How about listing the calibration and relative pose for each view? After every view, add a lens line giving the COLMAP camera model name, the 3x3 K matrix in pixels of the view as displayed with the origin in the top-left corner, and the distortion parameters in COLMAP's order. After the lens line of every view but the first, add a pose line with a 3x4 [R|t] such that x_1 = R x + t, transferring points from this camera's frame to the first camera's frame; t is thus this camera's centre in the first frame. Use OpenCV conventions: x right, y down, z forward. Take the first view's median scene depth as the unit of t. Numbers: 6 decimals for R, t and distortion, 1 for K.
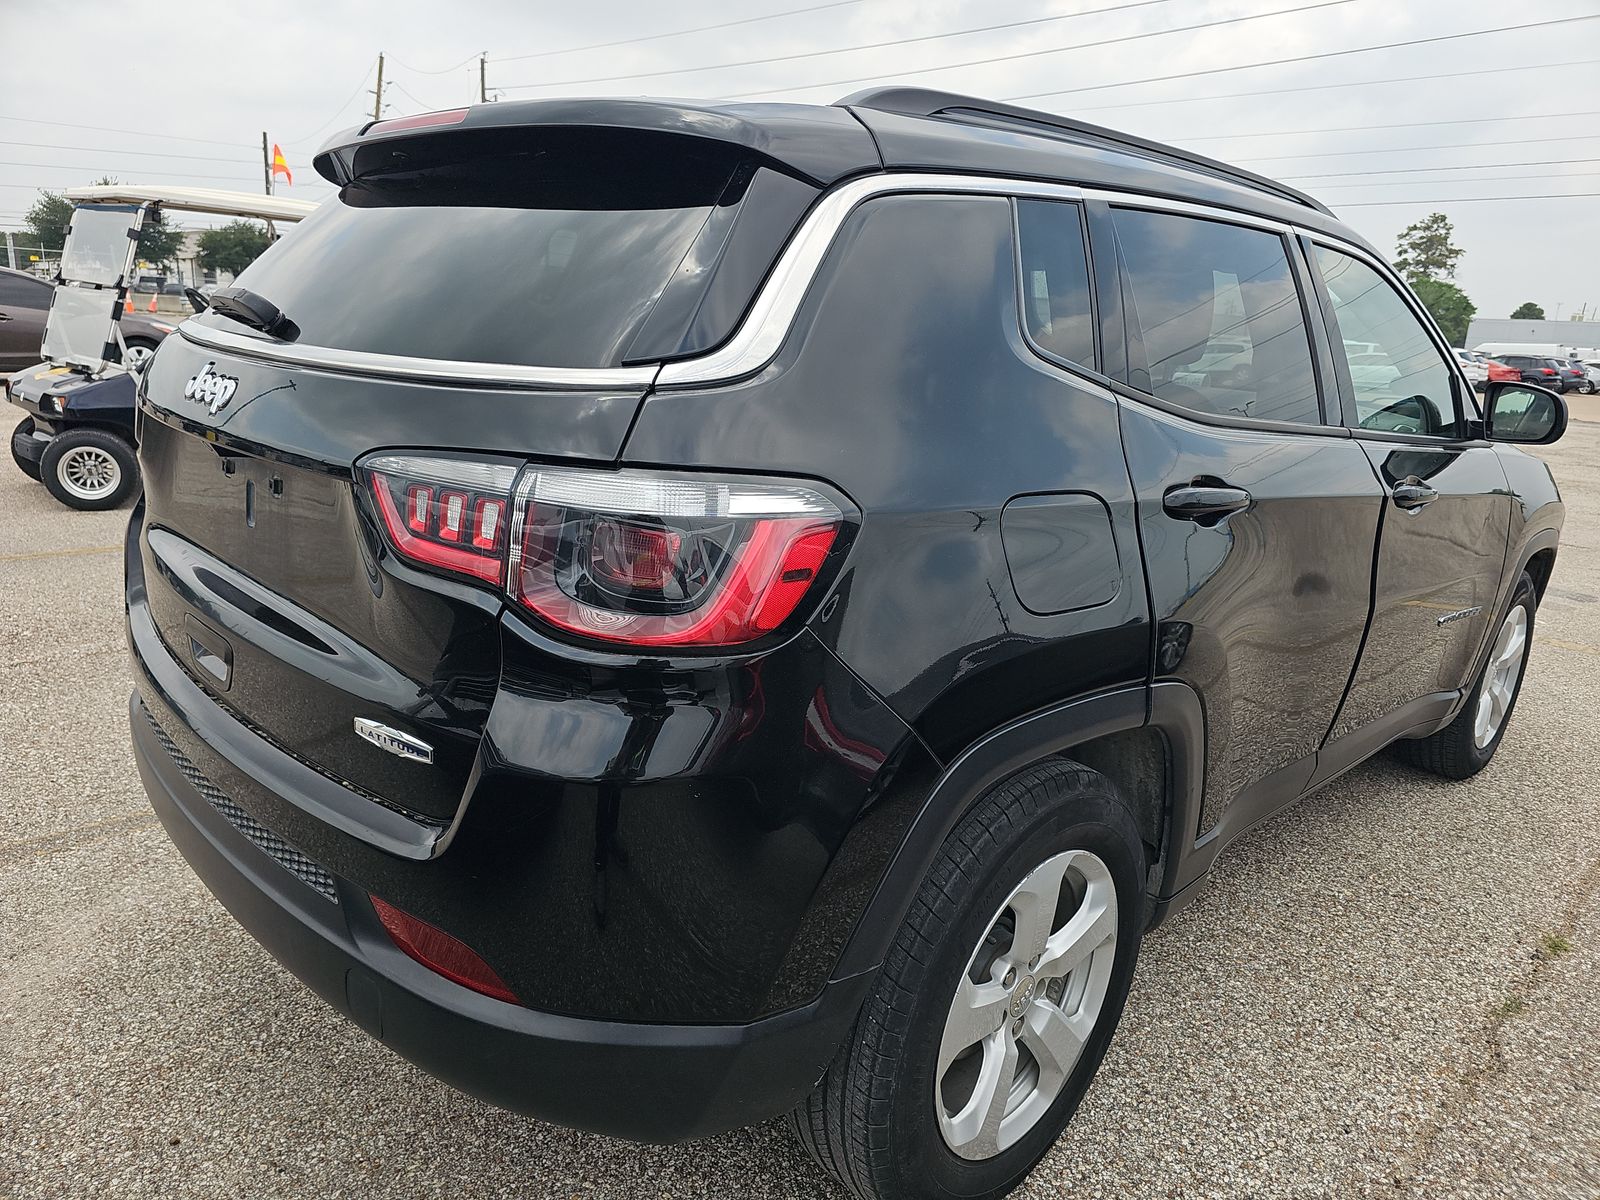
lens RADIAL K [[1078.6, 0, 798.1], [0, 1078.6, 597.2], [0, 0, 1]] dist [0.007569, 0.001383]
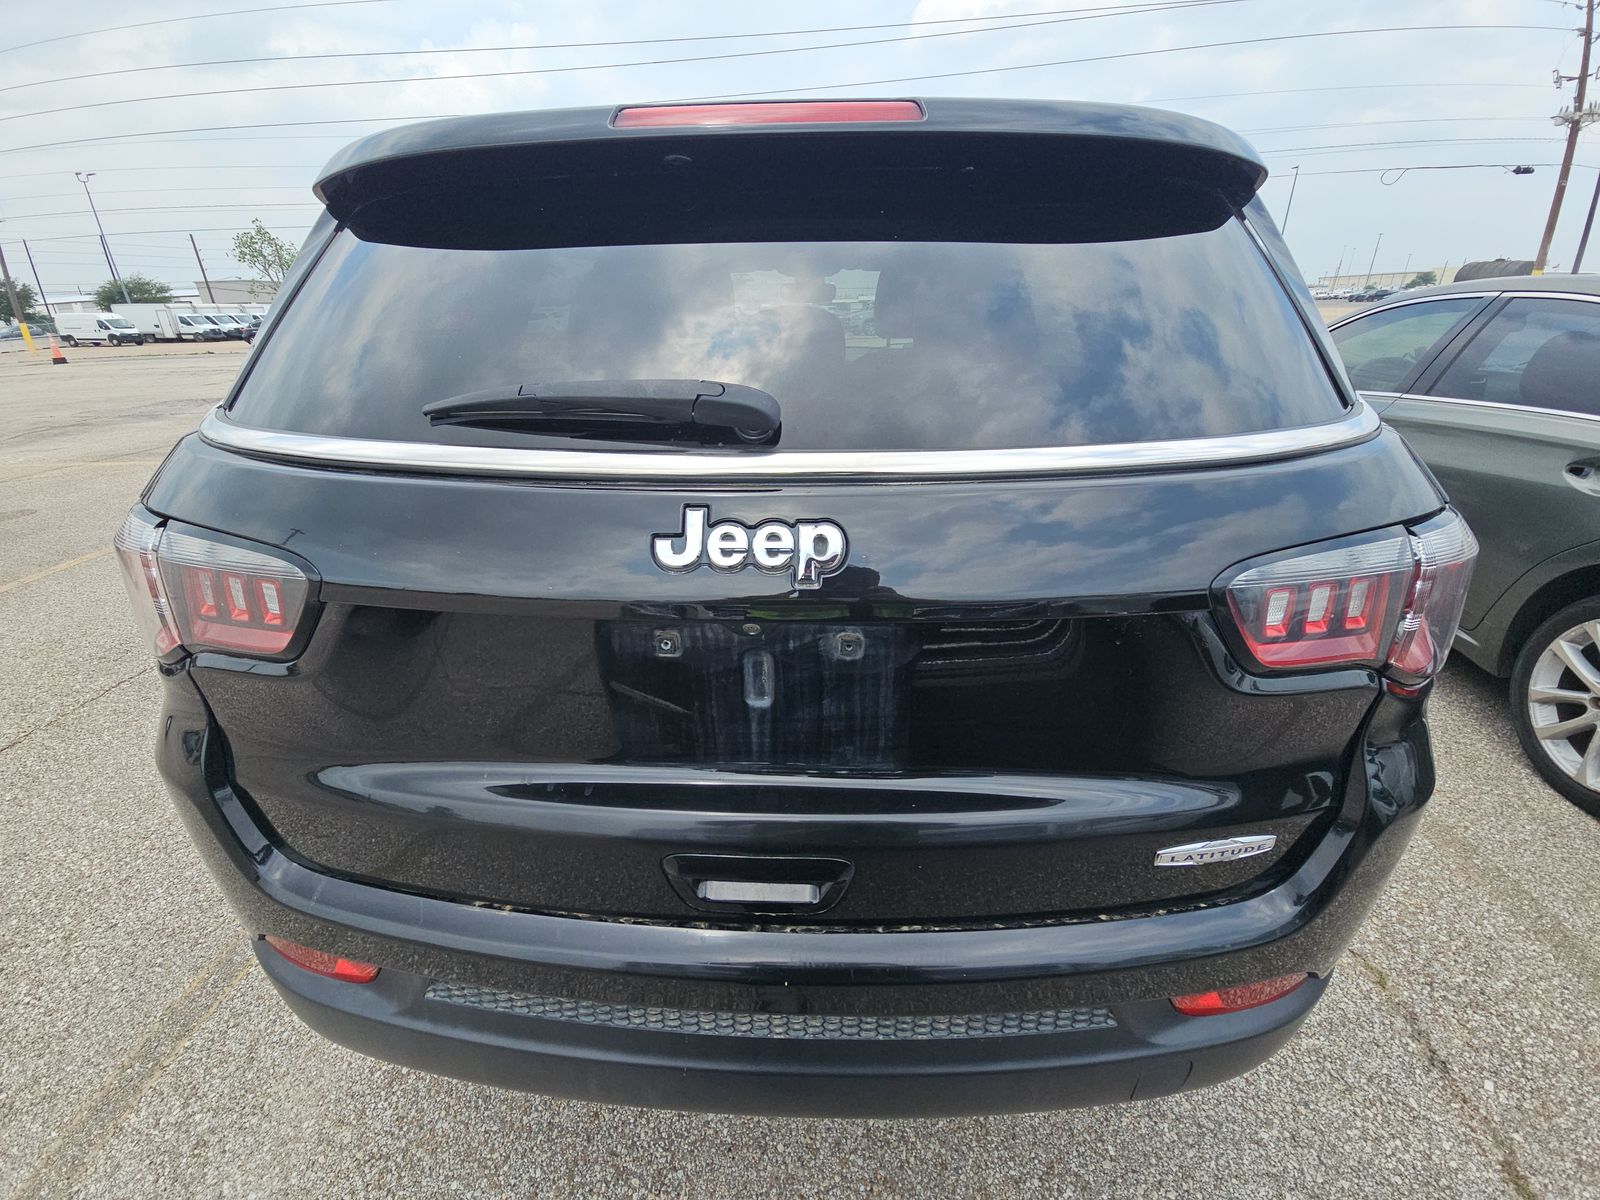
lens RADIAL K [[633.3, 0, 800.1], [0, 633.3, 603.0], [0, 0, 1]] dist [-0.000409, 0.000009]
pose [[0.732547, -0.324862, 0.598197, -0.579658], [0.225978, 0.944996, 0.236467, -0.184037], [-0.642112, -0.038044, 0.765666, 0.520574]]
